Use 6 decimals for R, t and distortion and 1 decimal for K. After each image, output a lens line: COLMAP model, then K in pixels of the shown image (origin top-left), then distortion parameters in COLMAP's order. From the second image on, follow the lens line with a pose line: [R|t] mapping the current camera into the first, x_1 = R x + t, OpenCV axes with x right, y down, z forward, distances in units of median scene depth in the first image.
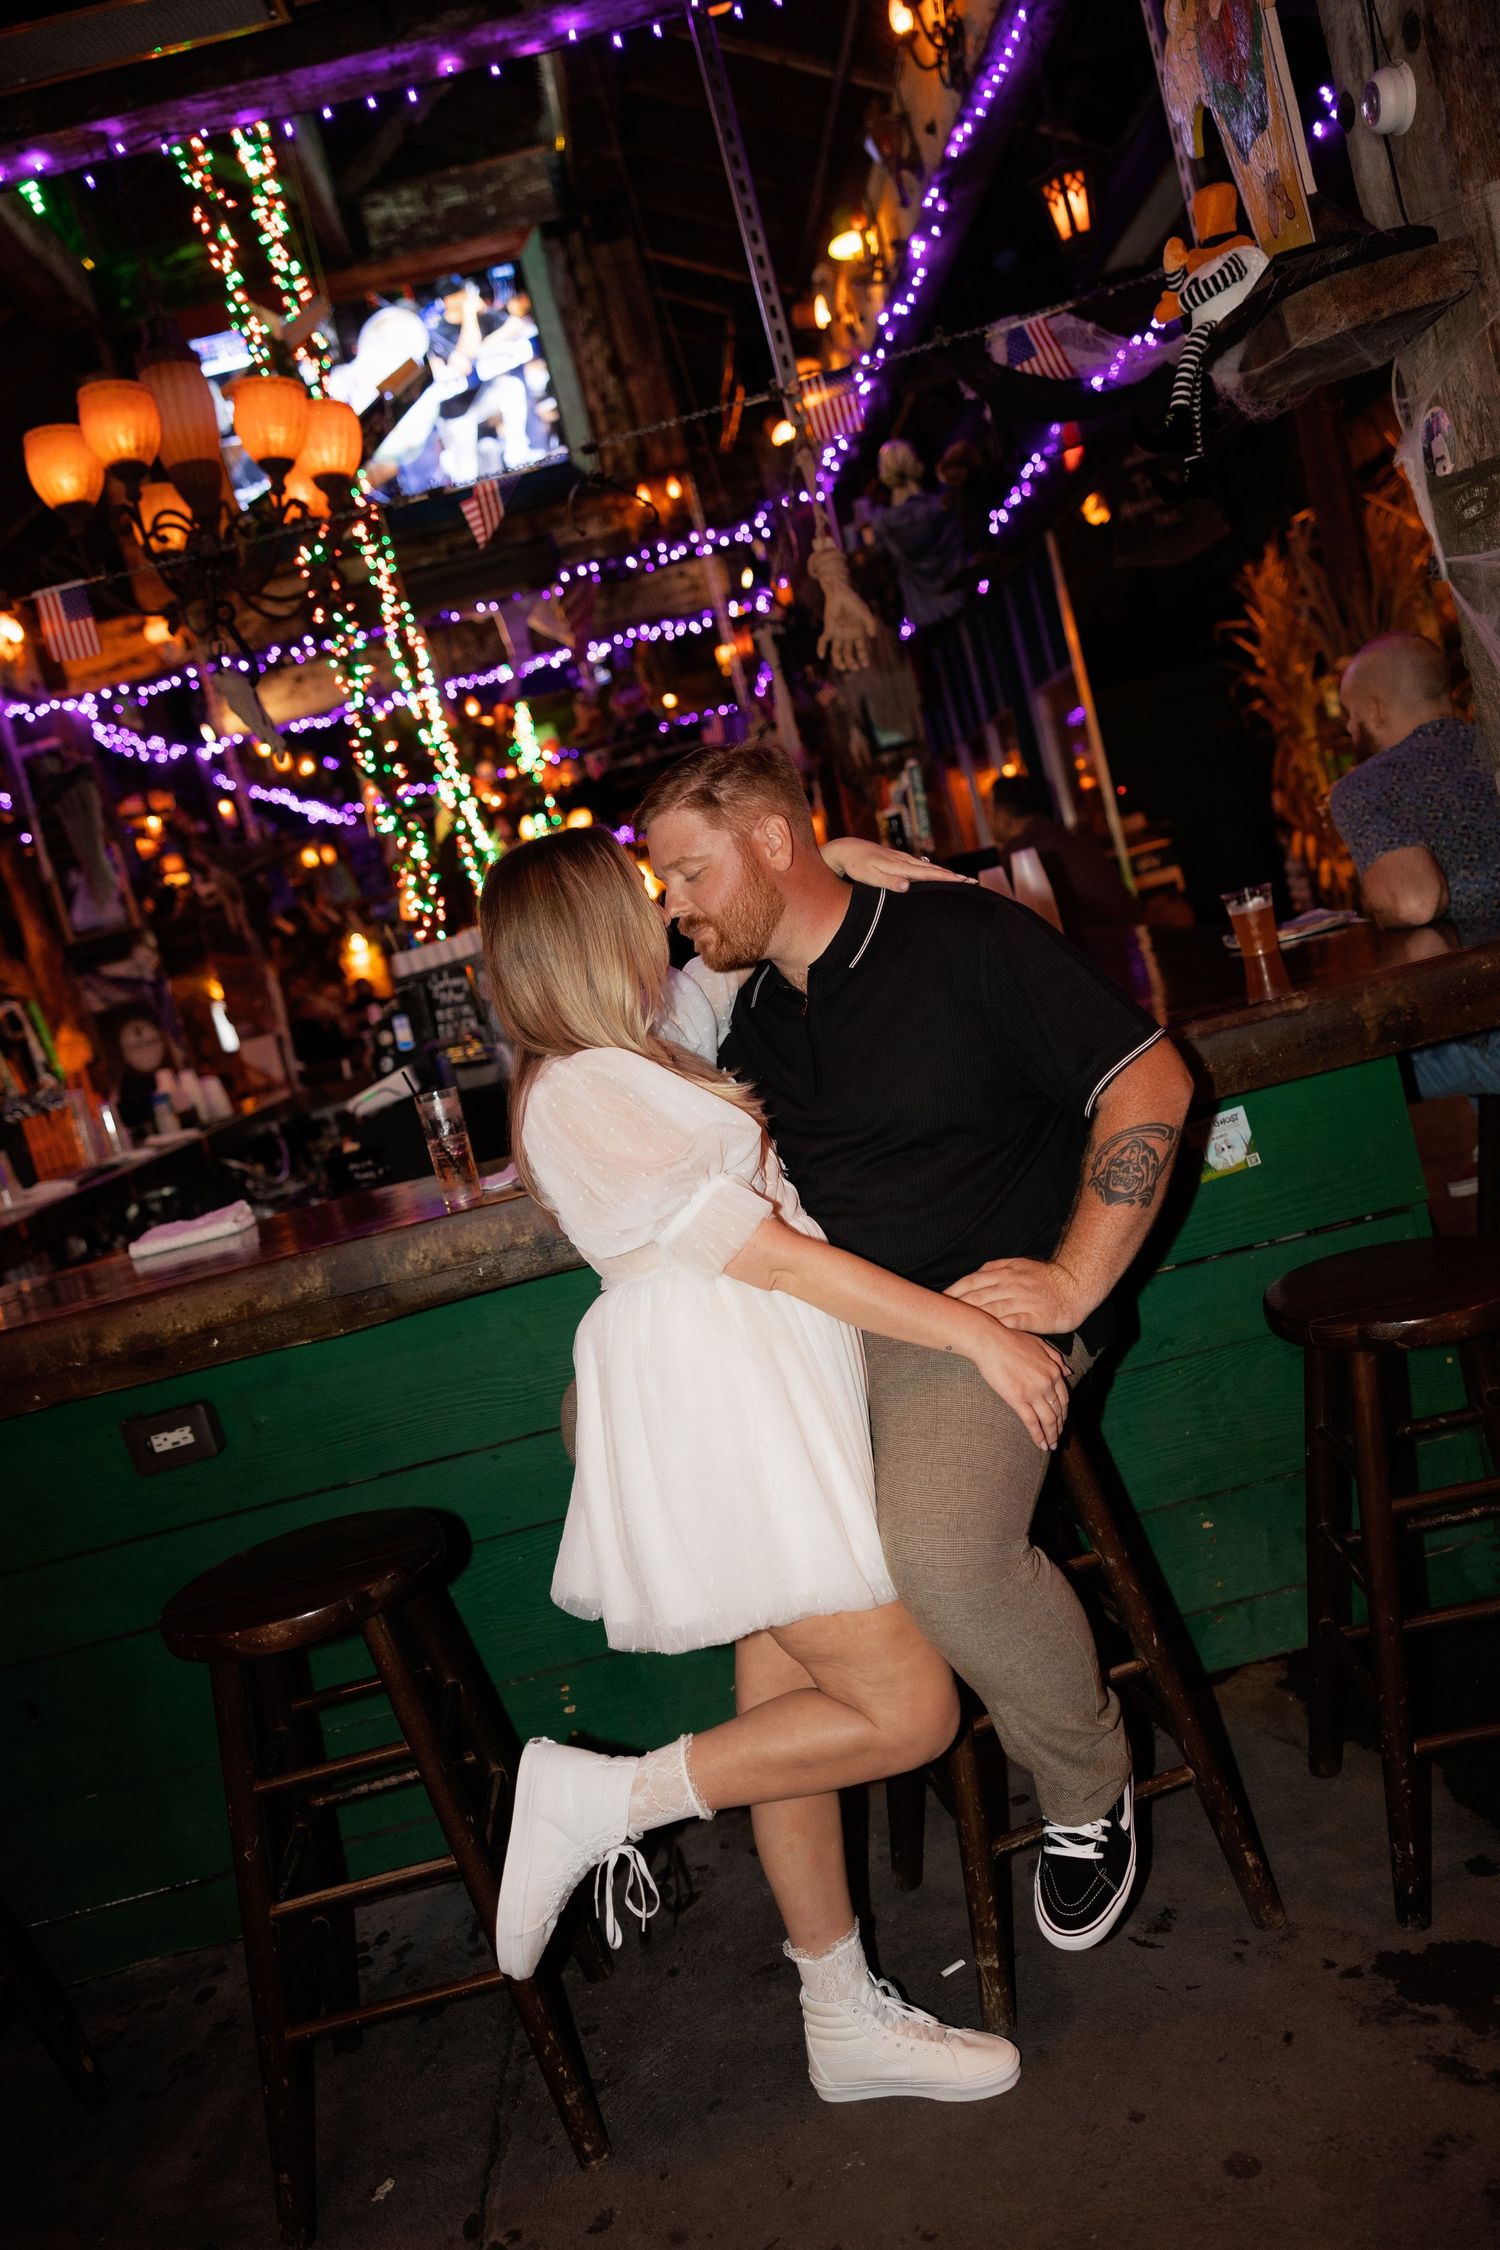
lens RADIAL K [[1767.1, 0, 744.5], [0, 1767.1, 1125.5], [0, 0, 1]] dist [0.011303, -0.004417]
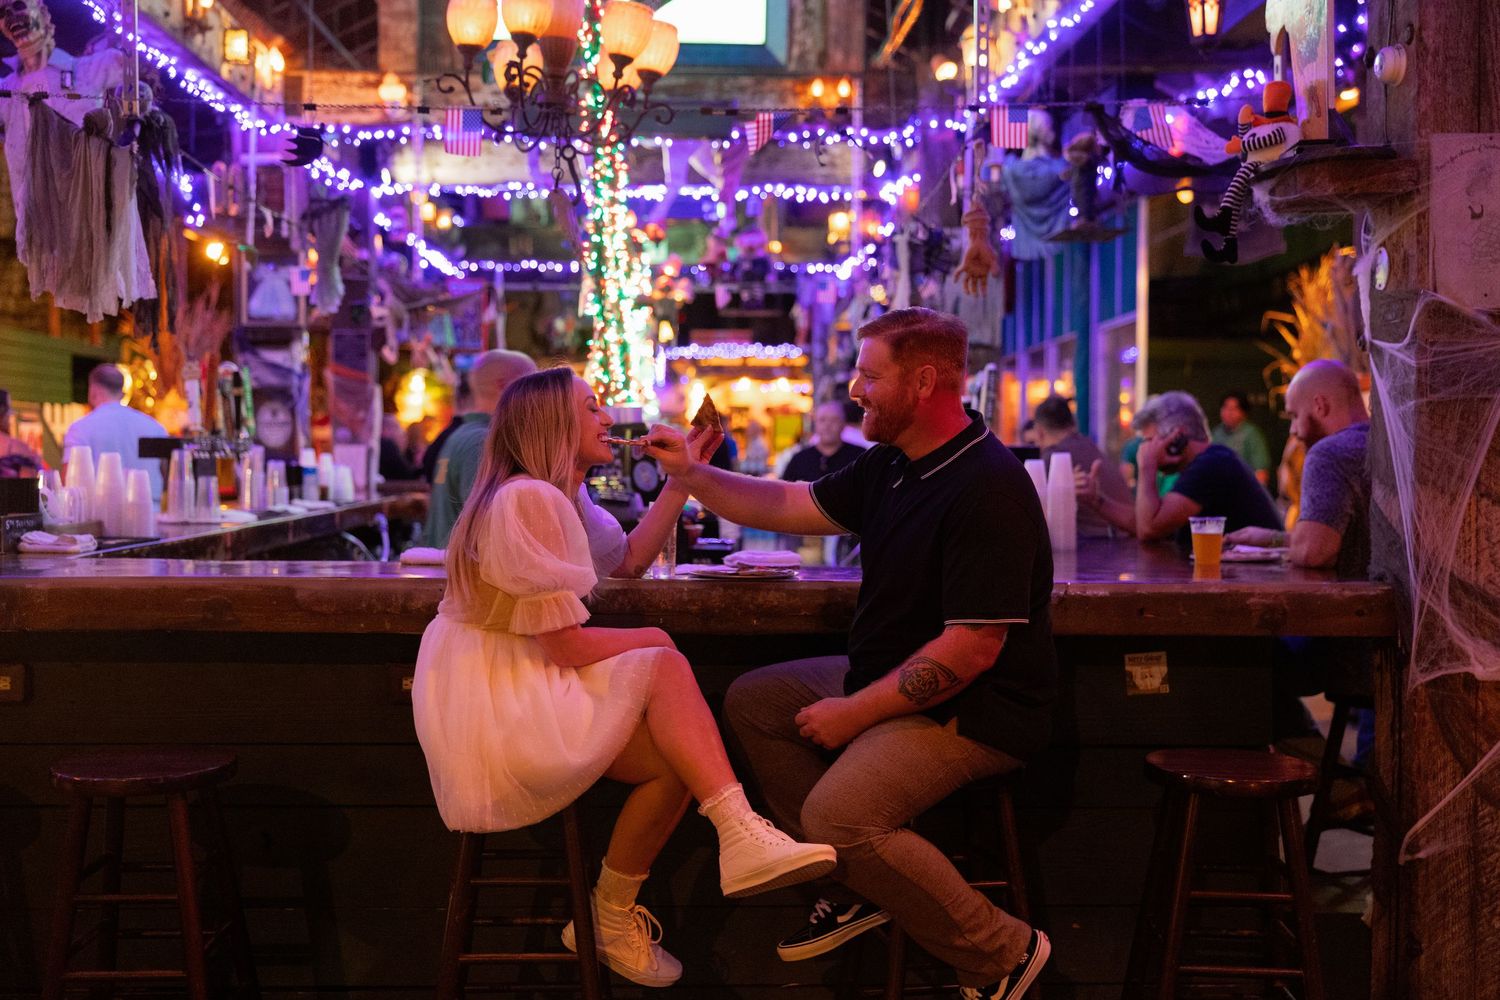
lens RADIAL K [[1775.3, 0, 762.0], [0, 1775.3, 495.1], [0, 0, 1]] dist [0.003588, 0.000000]
pose [[0.966633, 0.256148, 0.003112, -0.030101], [-0.254692, 0.962296, -0.095490, 0.031889], [-0.027454, 0.091511, 0.995426, -0.172182]]
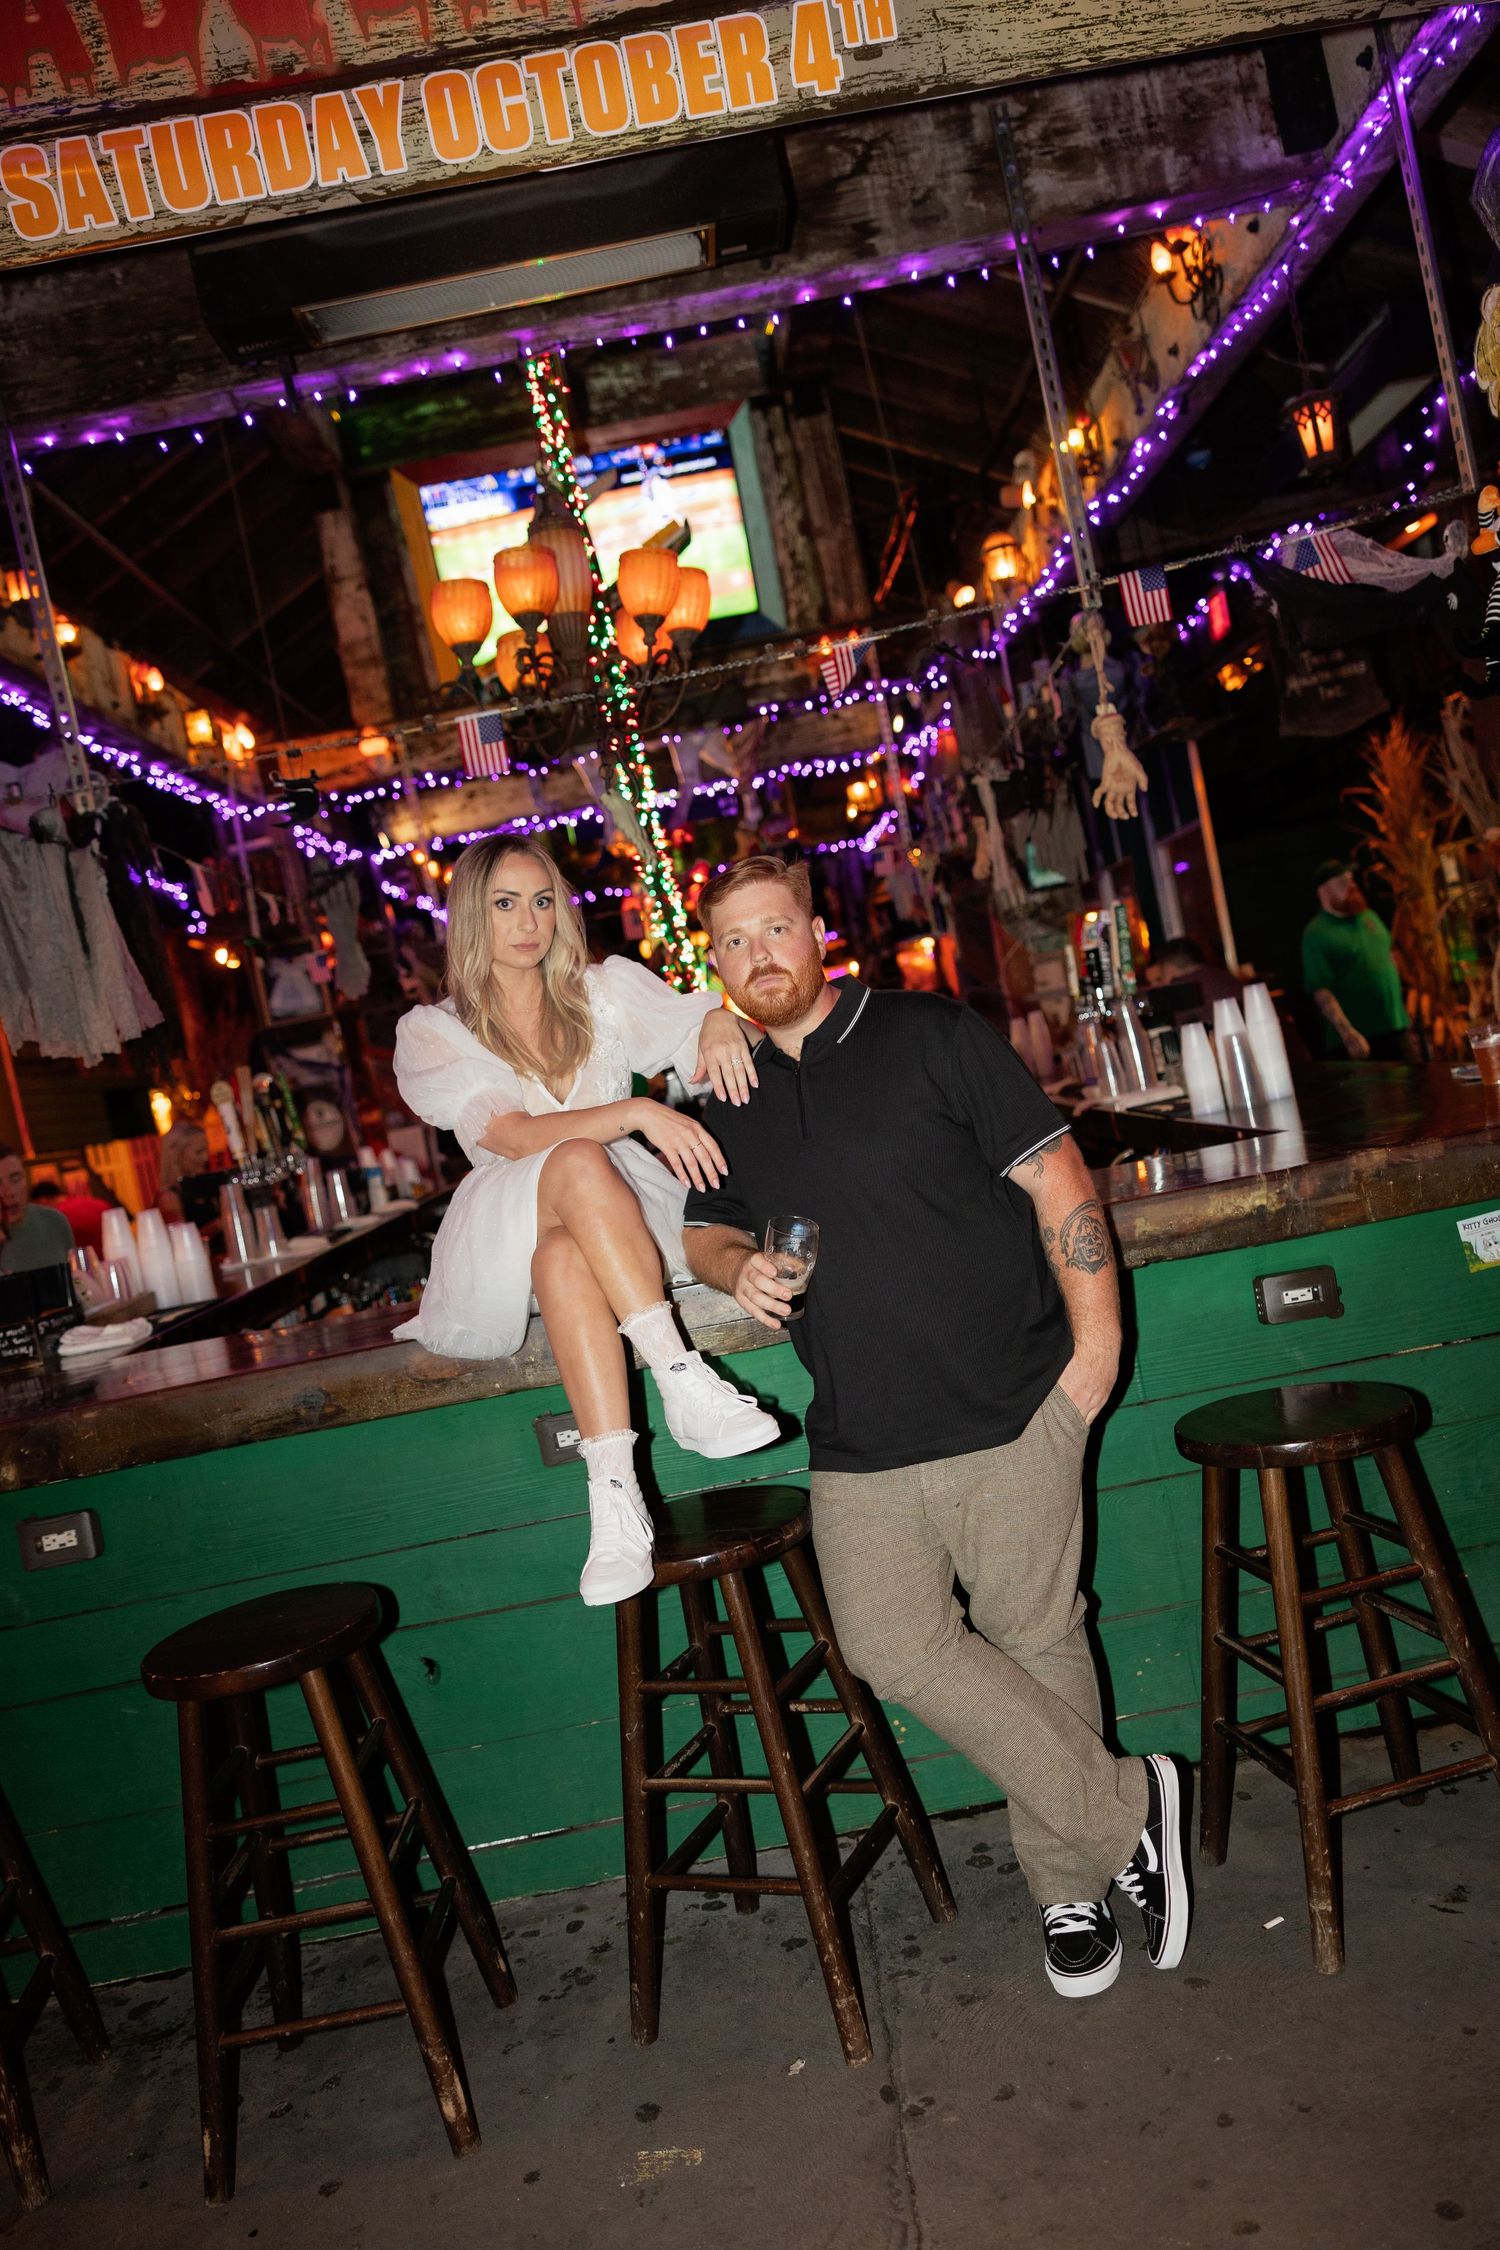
lens RADIAL K [[1767.1, 0, 738.4], [0, 1767.1, 1123.0], [0, 0, 1]] dist [0.011303, -0.004417]
pose [[0.997736, 0.058922, -0.032409, -0.064707], [-0.061144, 0.995494, -0.072482, 0.016678], [0.027992, 0.074299, 0.996843, -0.060048]]
